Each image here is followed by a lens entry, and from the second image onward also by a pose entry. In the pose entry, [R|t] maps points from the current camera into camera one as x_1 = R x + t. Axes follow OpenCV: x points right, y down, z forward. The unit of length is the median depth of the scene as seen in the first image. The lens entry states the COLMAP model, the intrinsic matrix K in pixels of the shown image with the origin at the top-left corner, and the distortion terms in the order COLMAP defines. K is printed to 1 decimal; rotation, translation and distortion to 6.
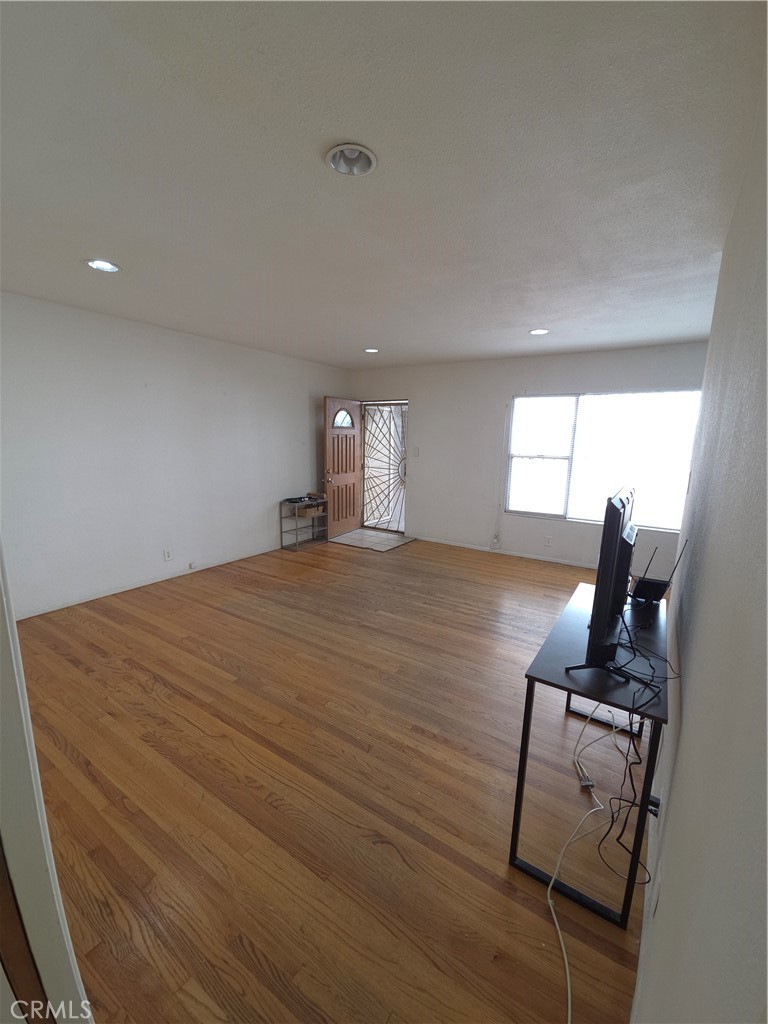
lens RADIAL K [[416.2, 0, 385.9], [0, 416.2, 516.4], [0, 0, 1]] dist [0.010462, -0.010864]
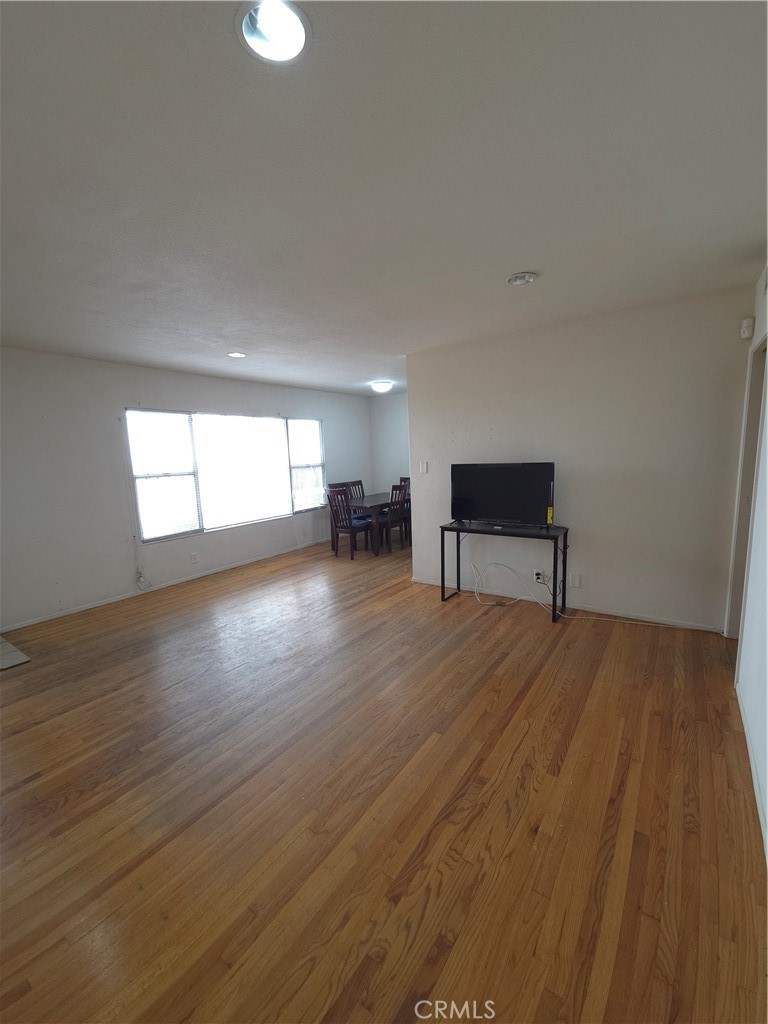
lens RADIAL K [[416.2, 0, 385.9], [0, 416.2, 516.4], [0, 0, 1]] dist [0.010462, -0.010864]
pose [[0.032633, -0.174642, 0.984091, -0.606517], [0.222745, 0.961123, 0.163180, -0.105137], [-0.974330, 0.213876, 0.070265, 0.512948]]
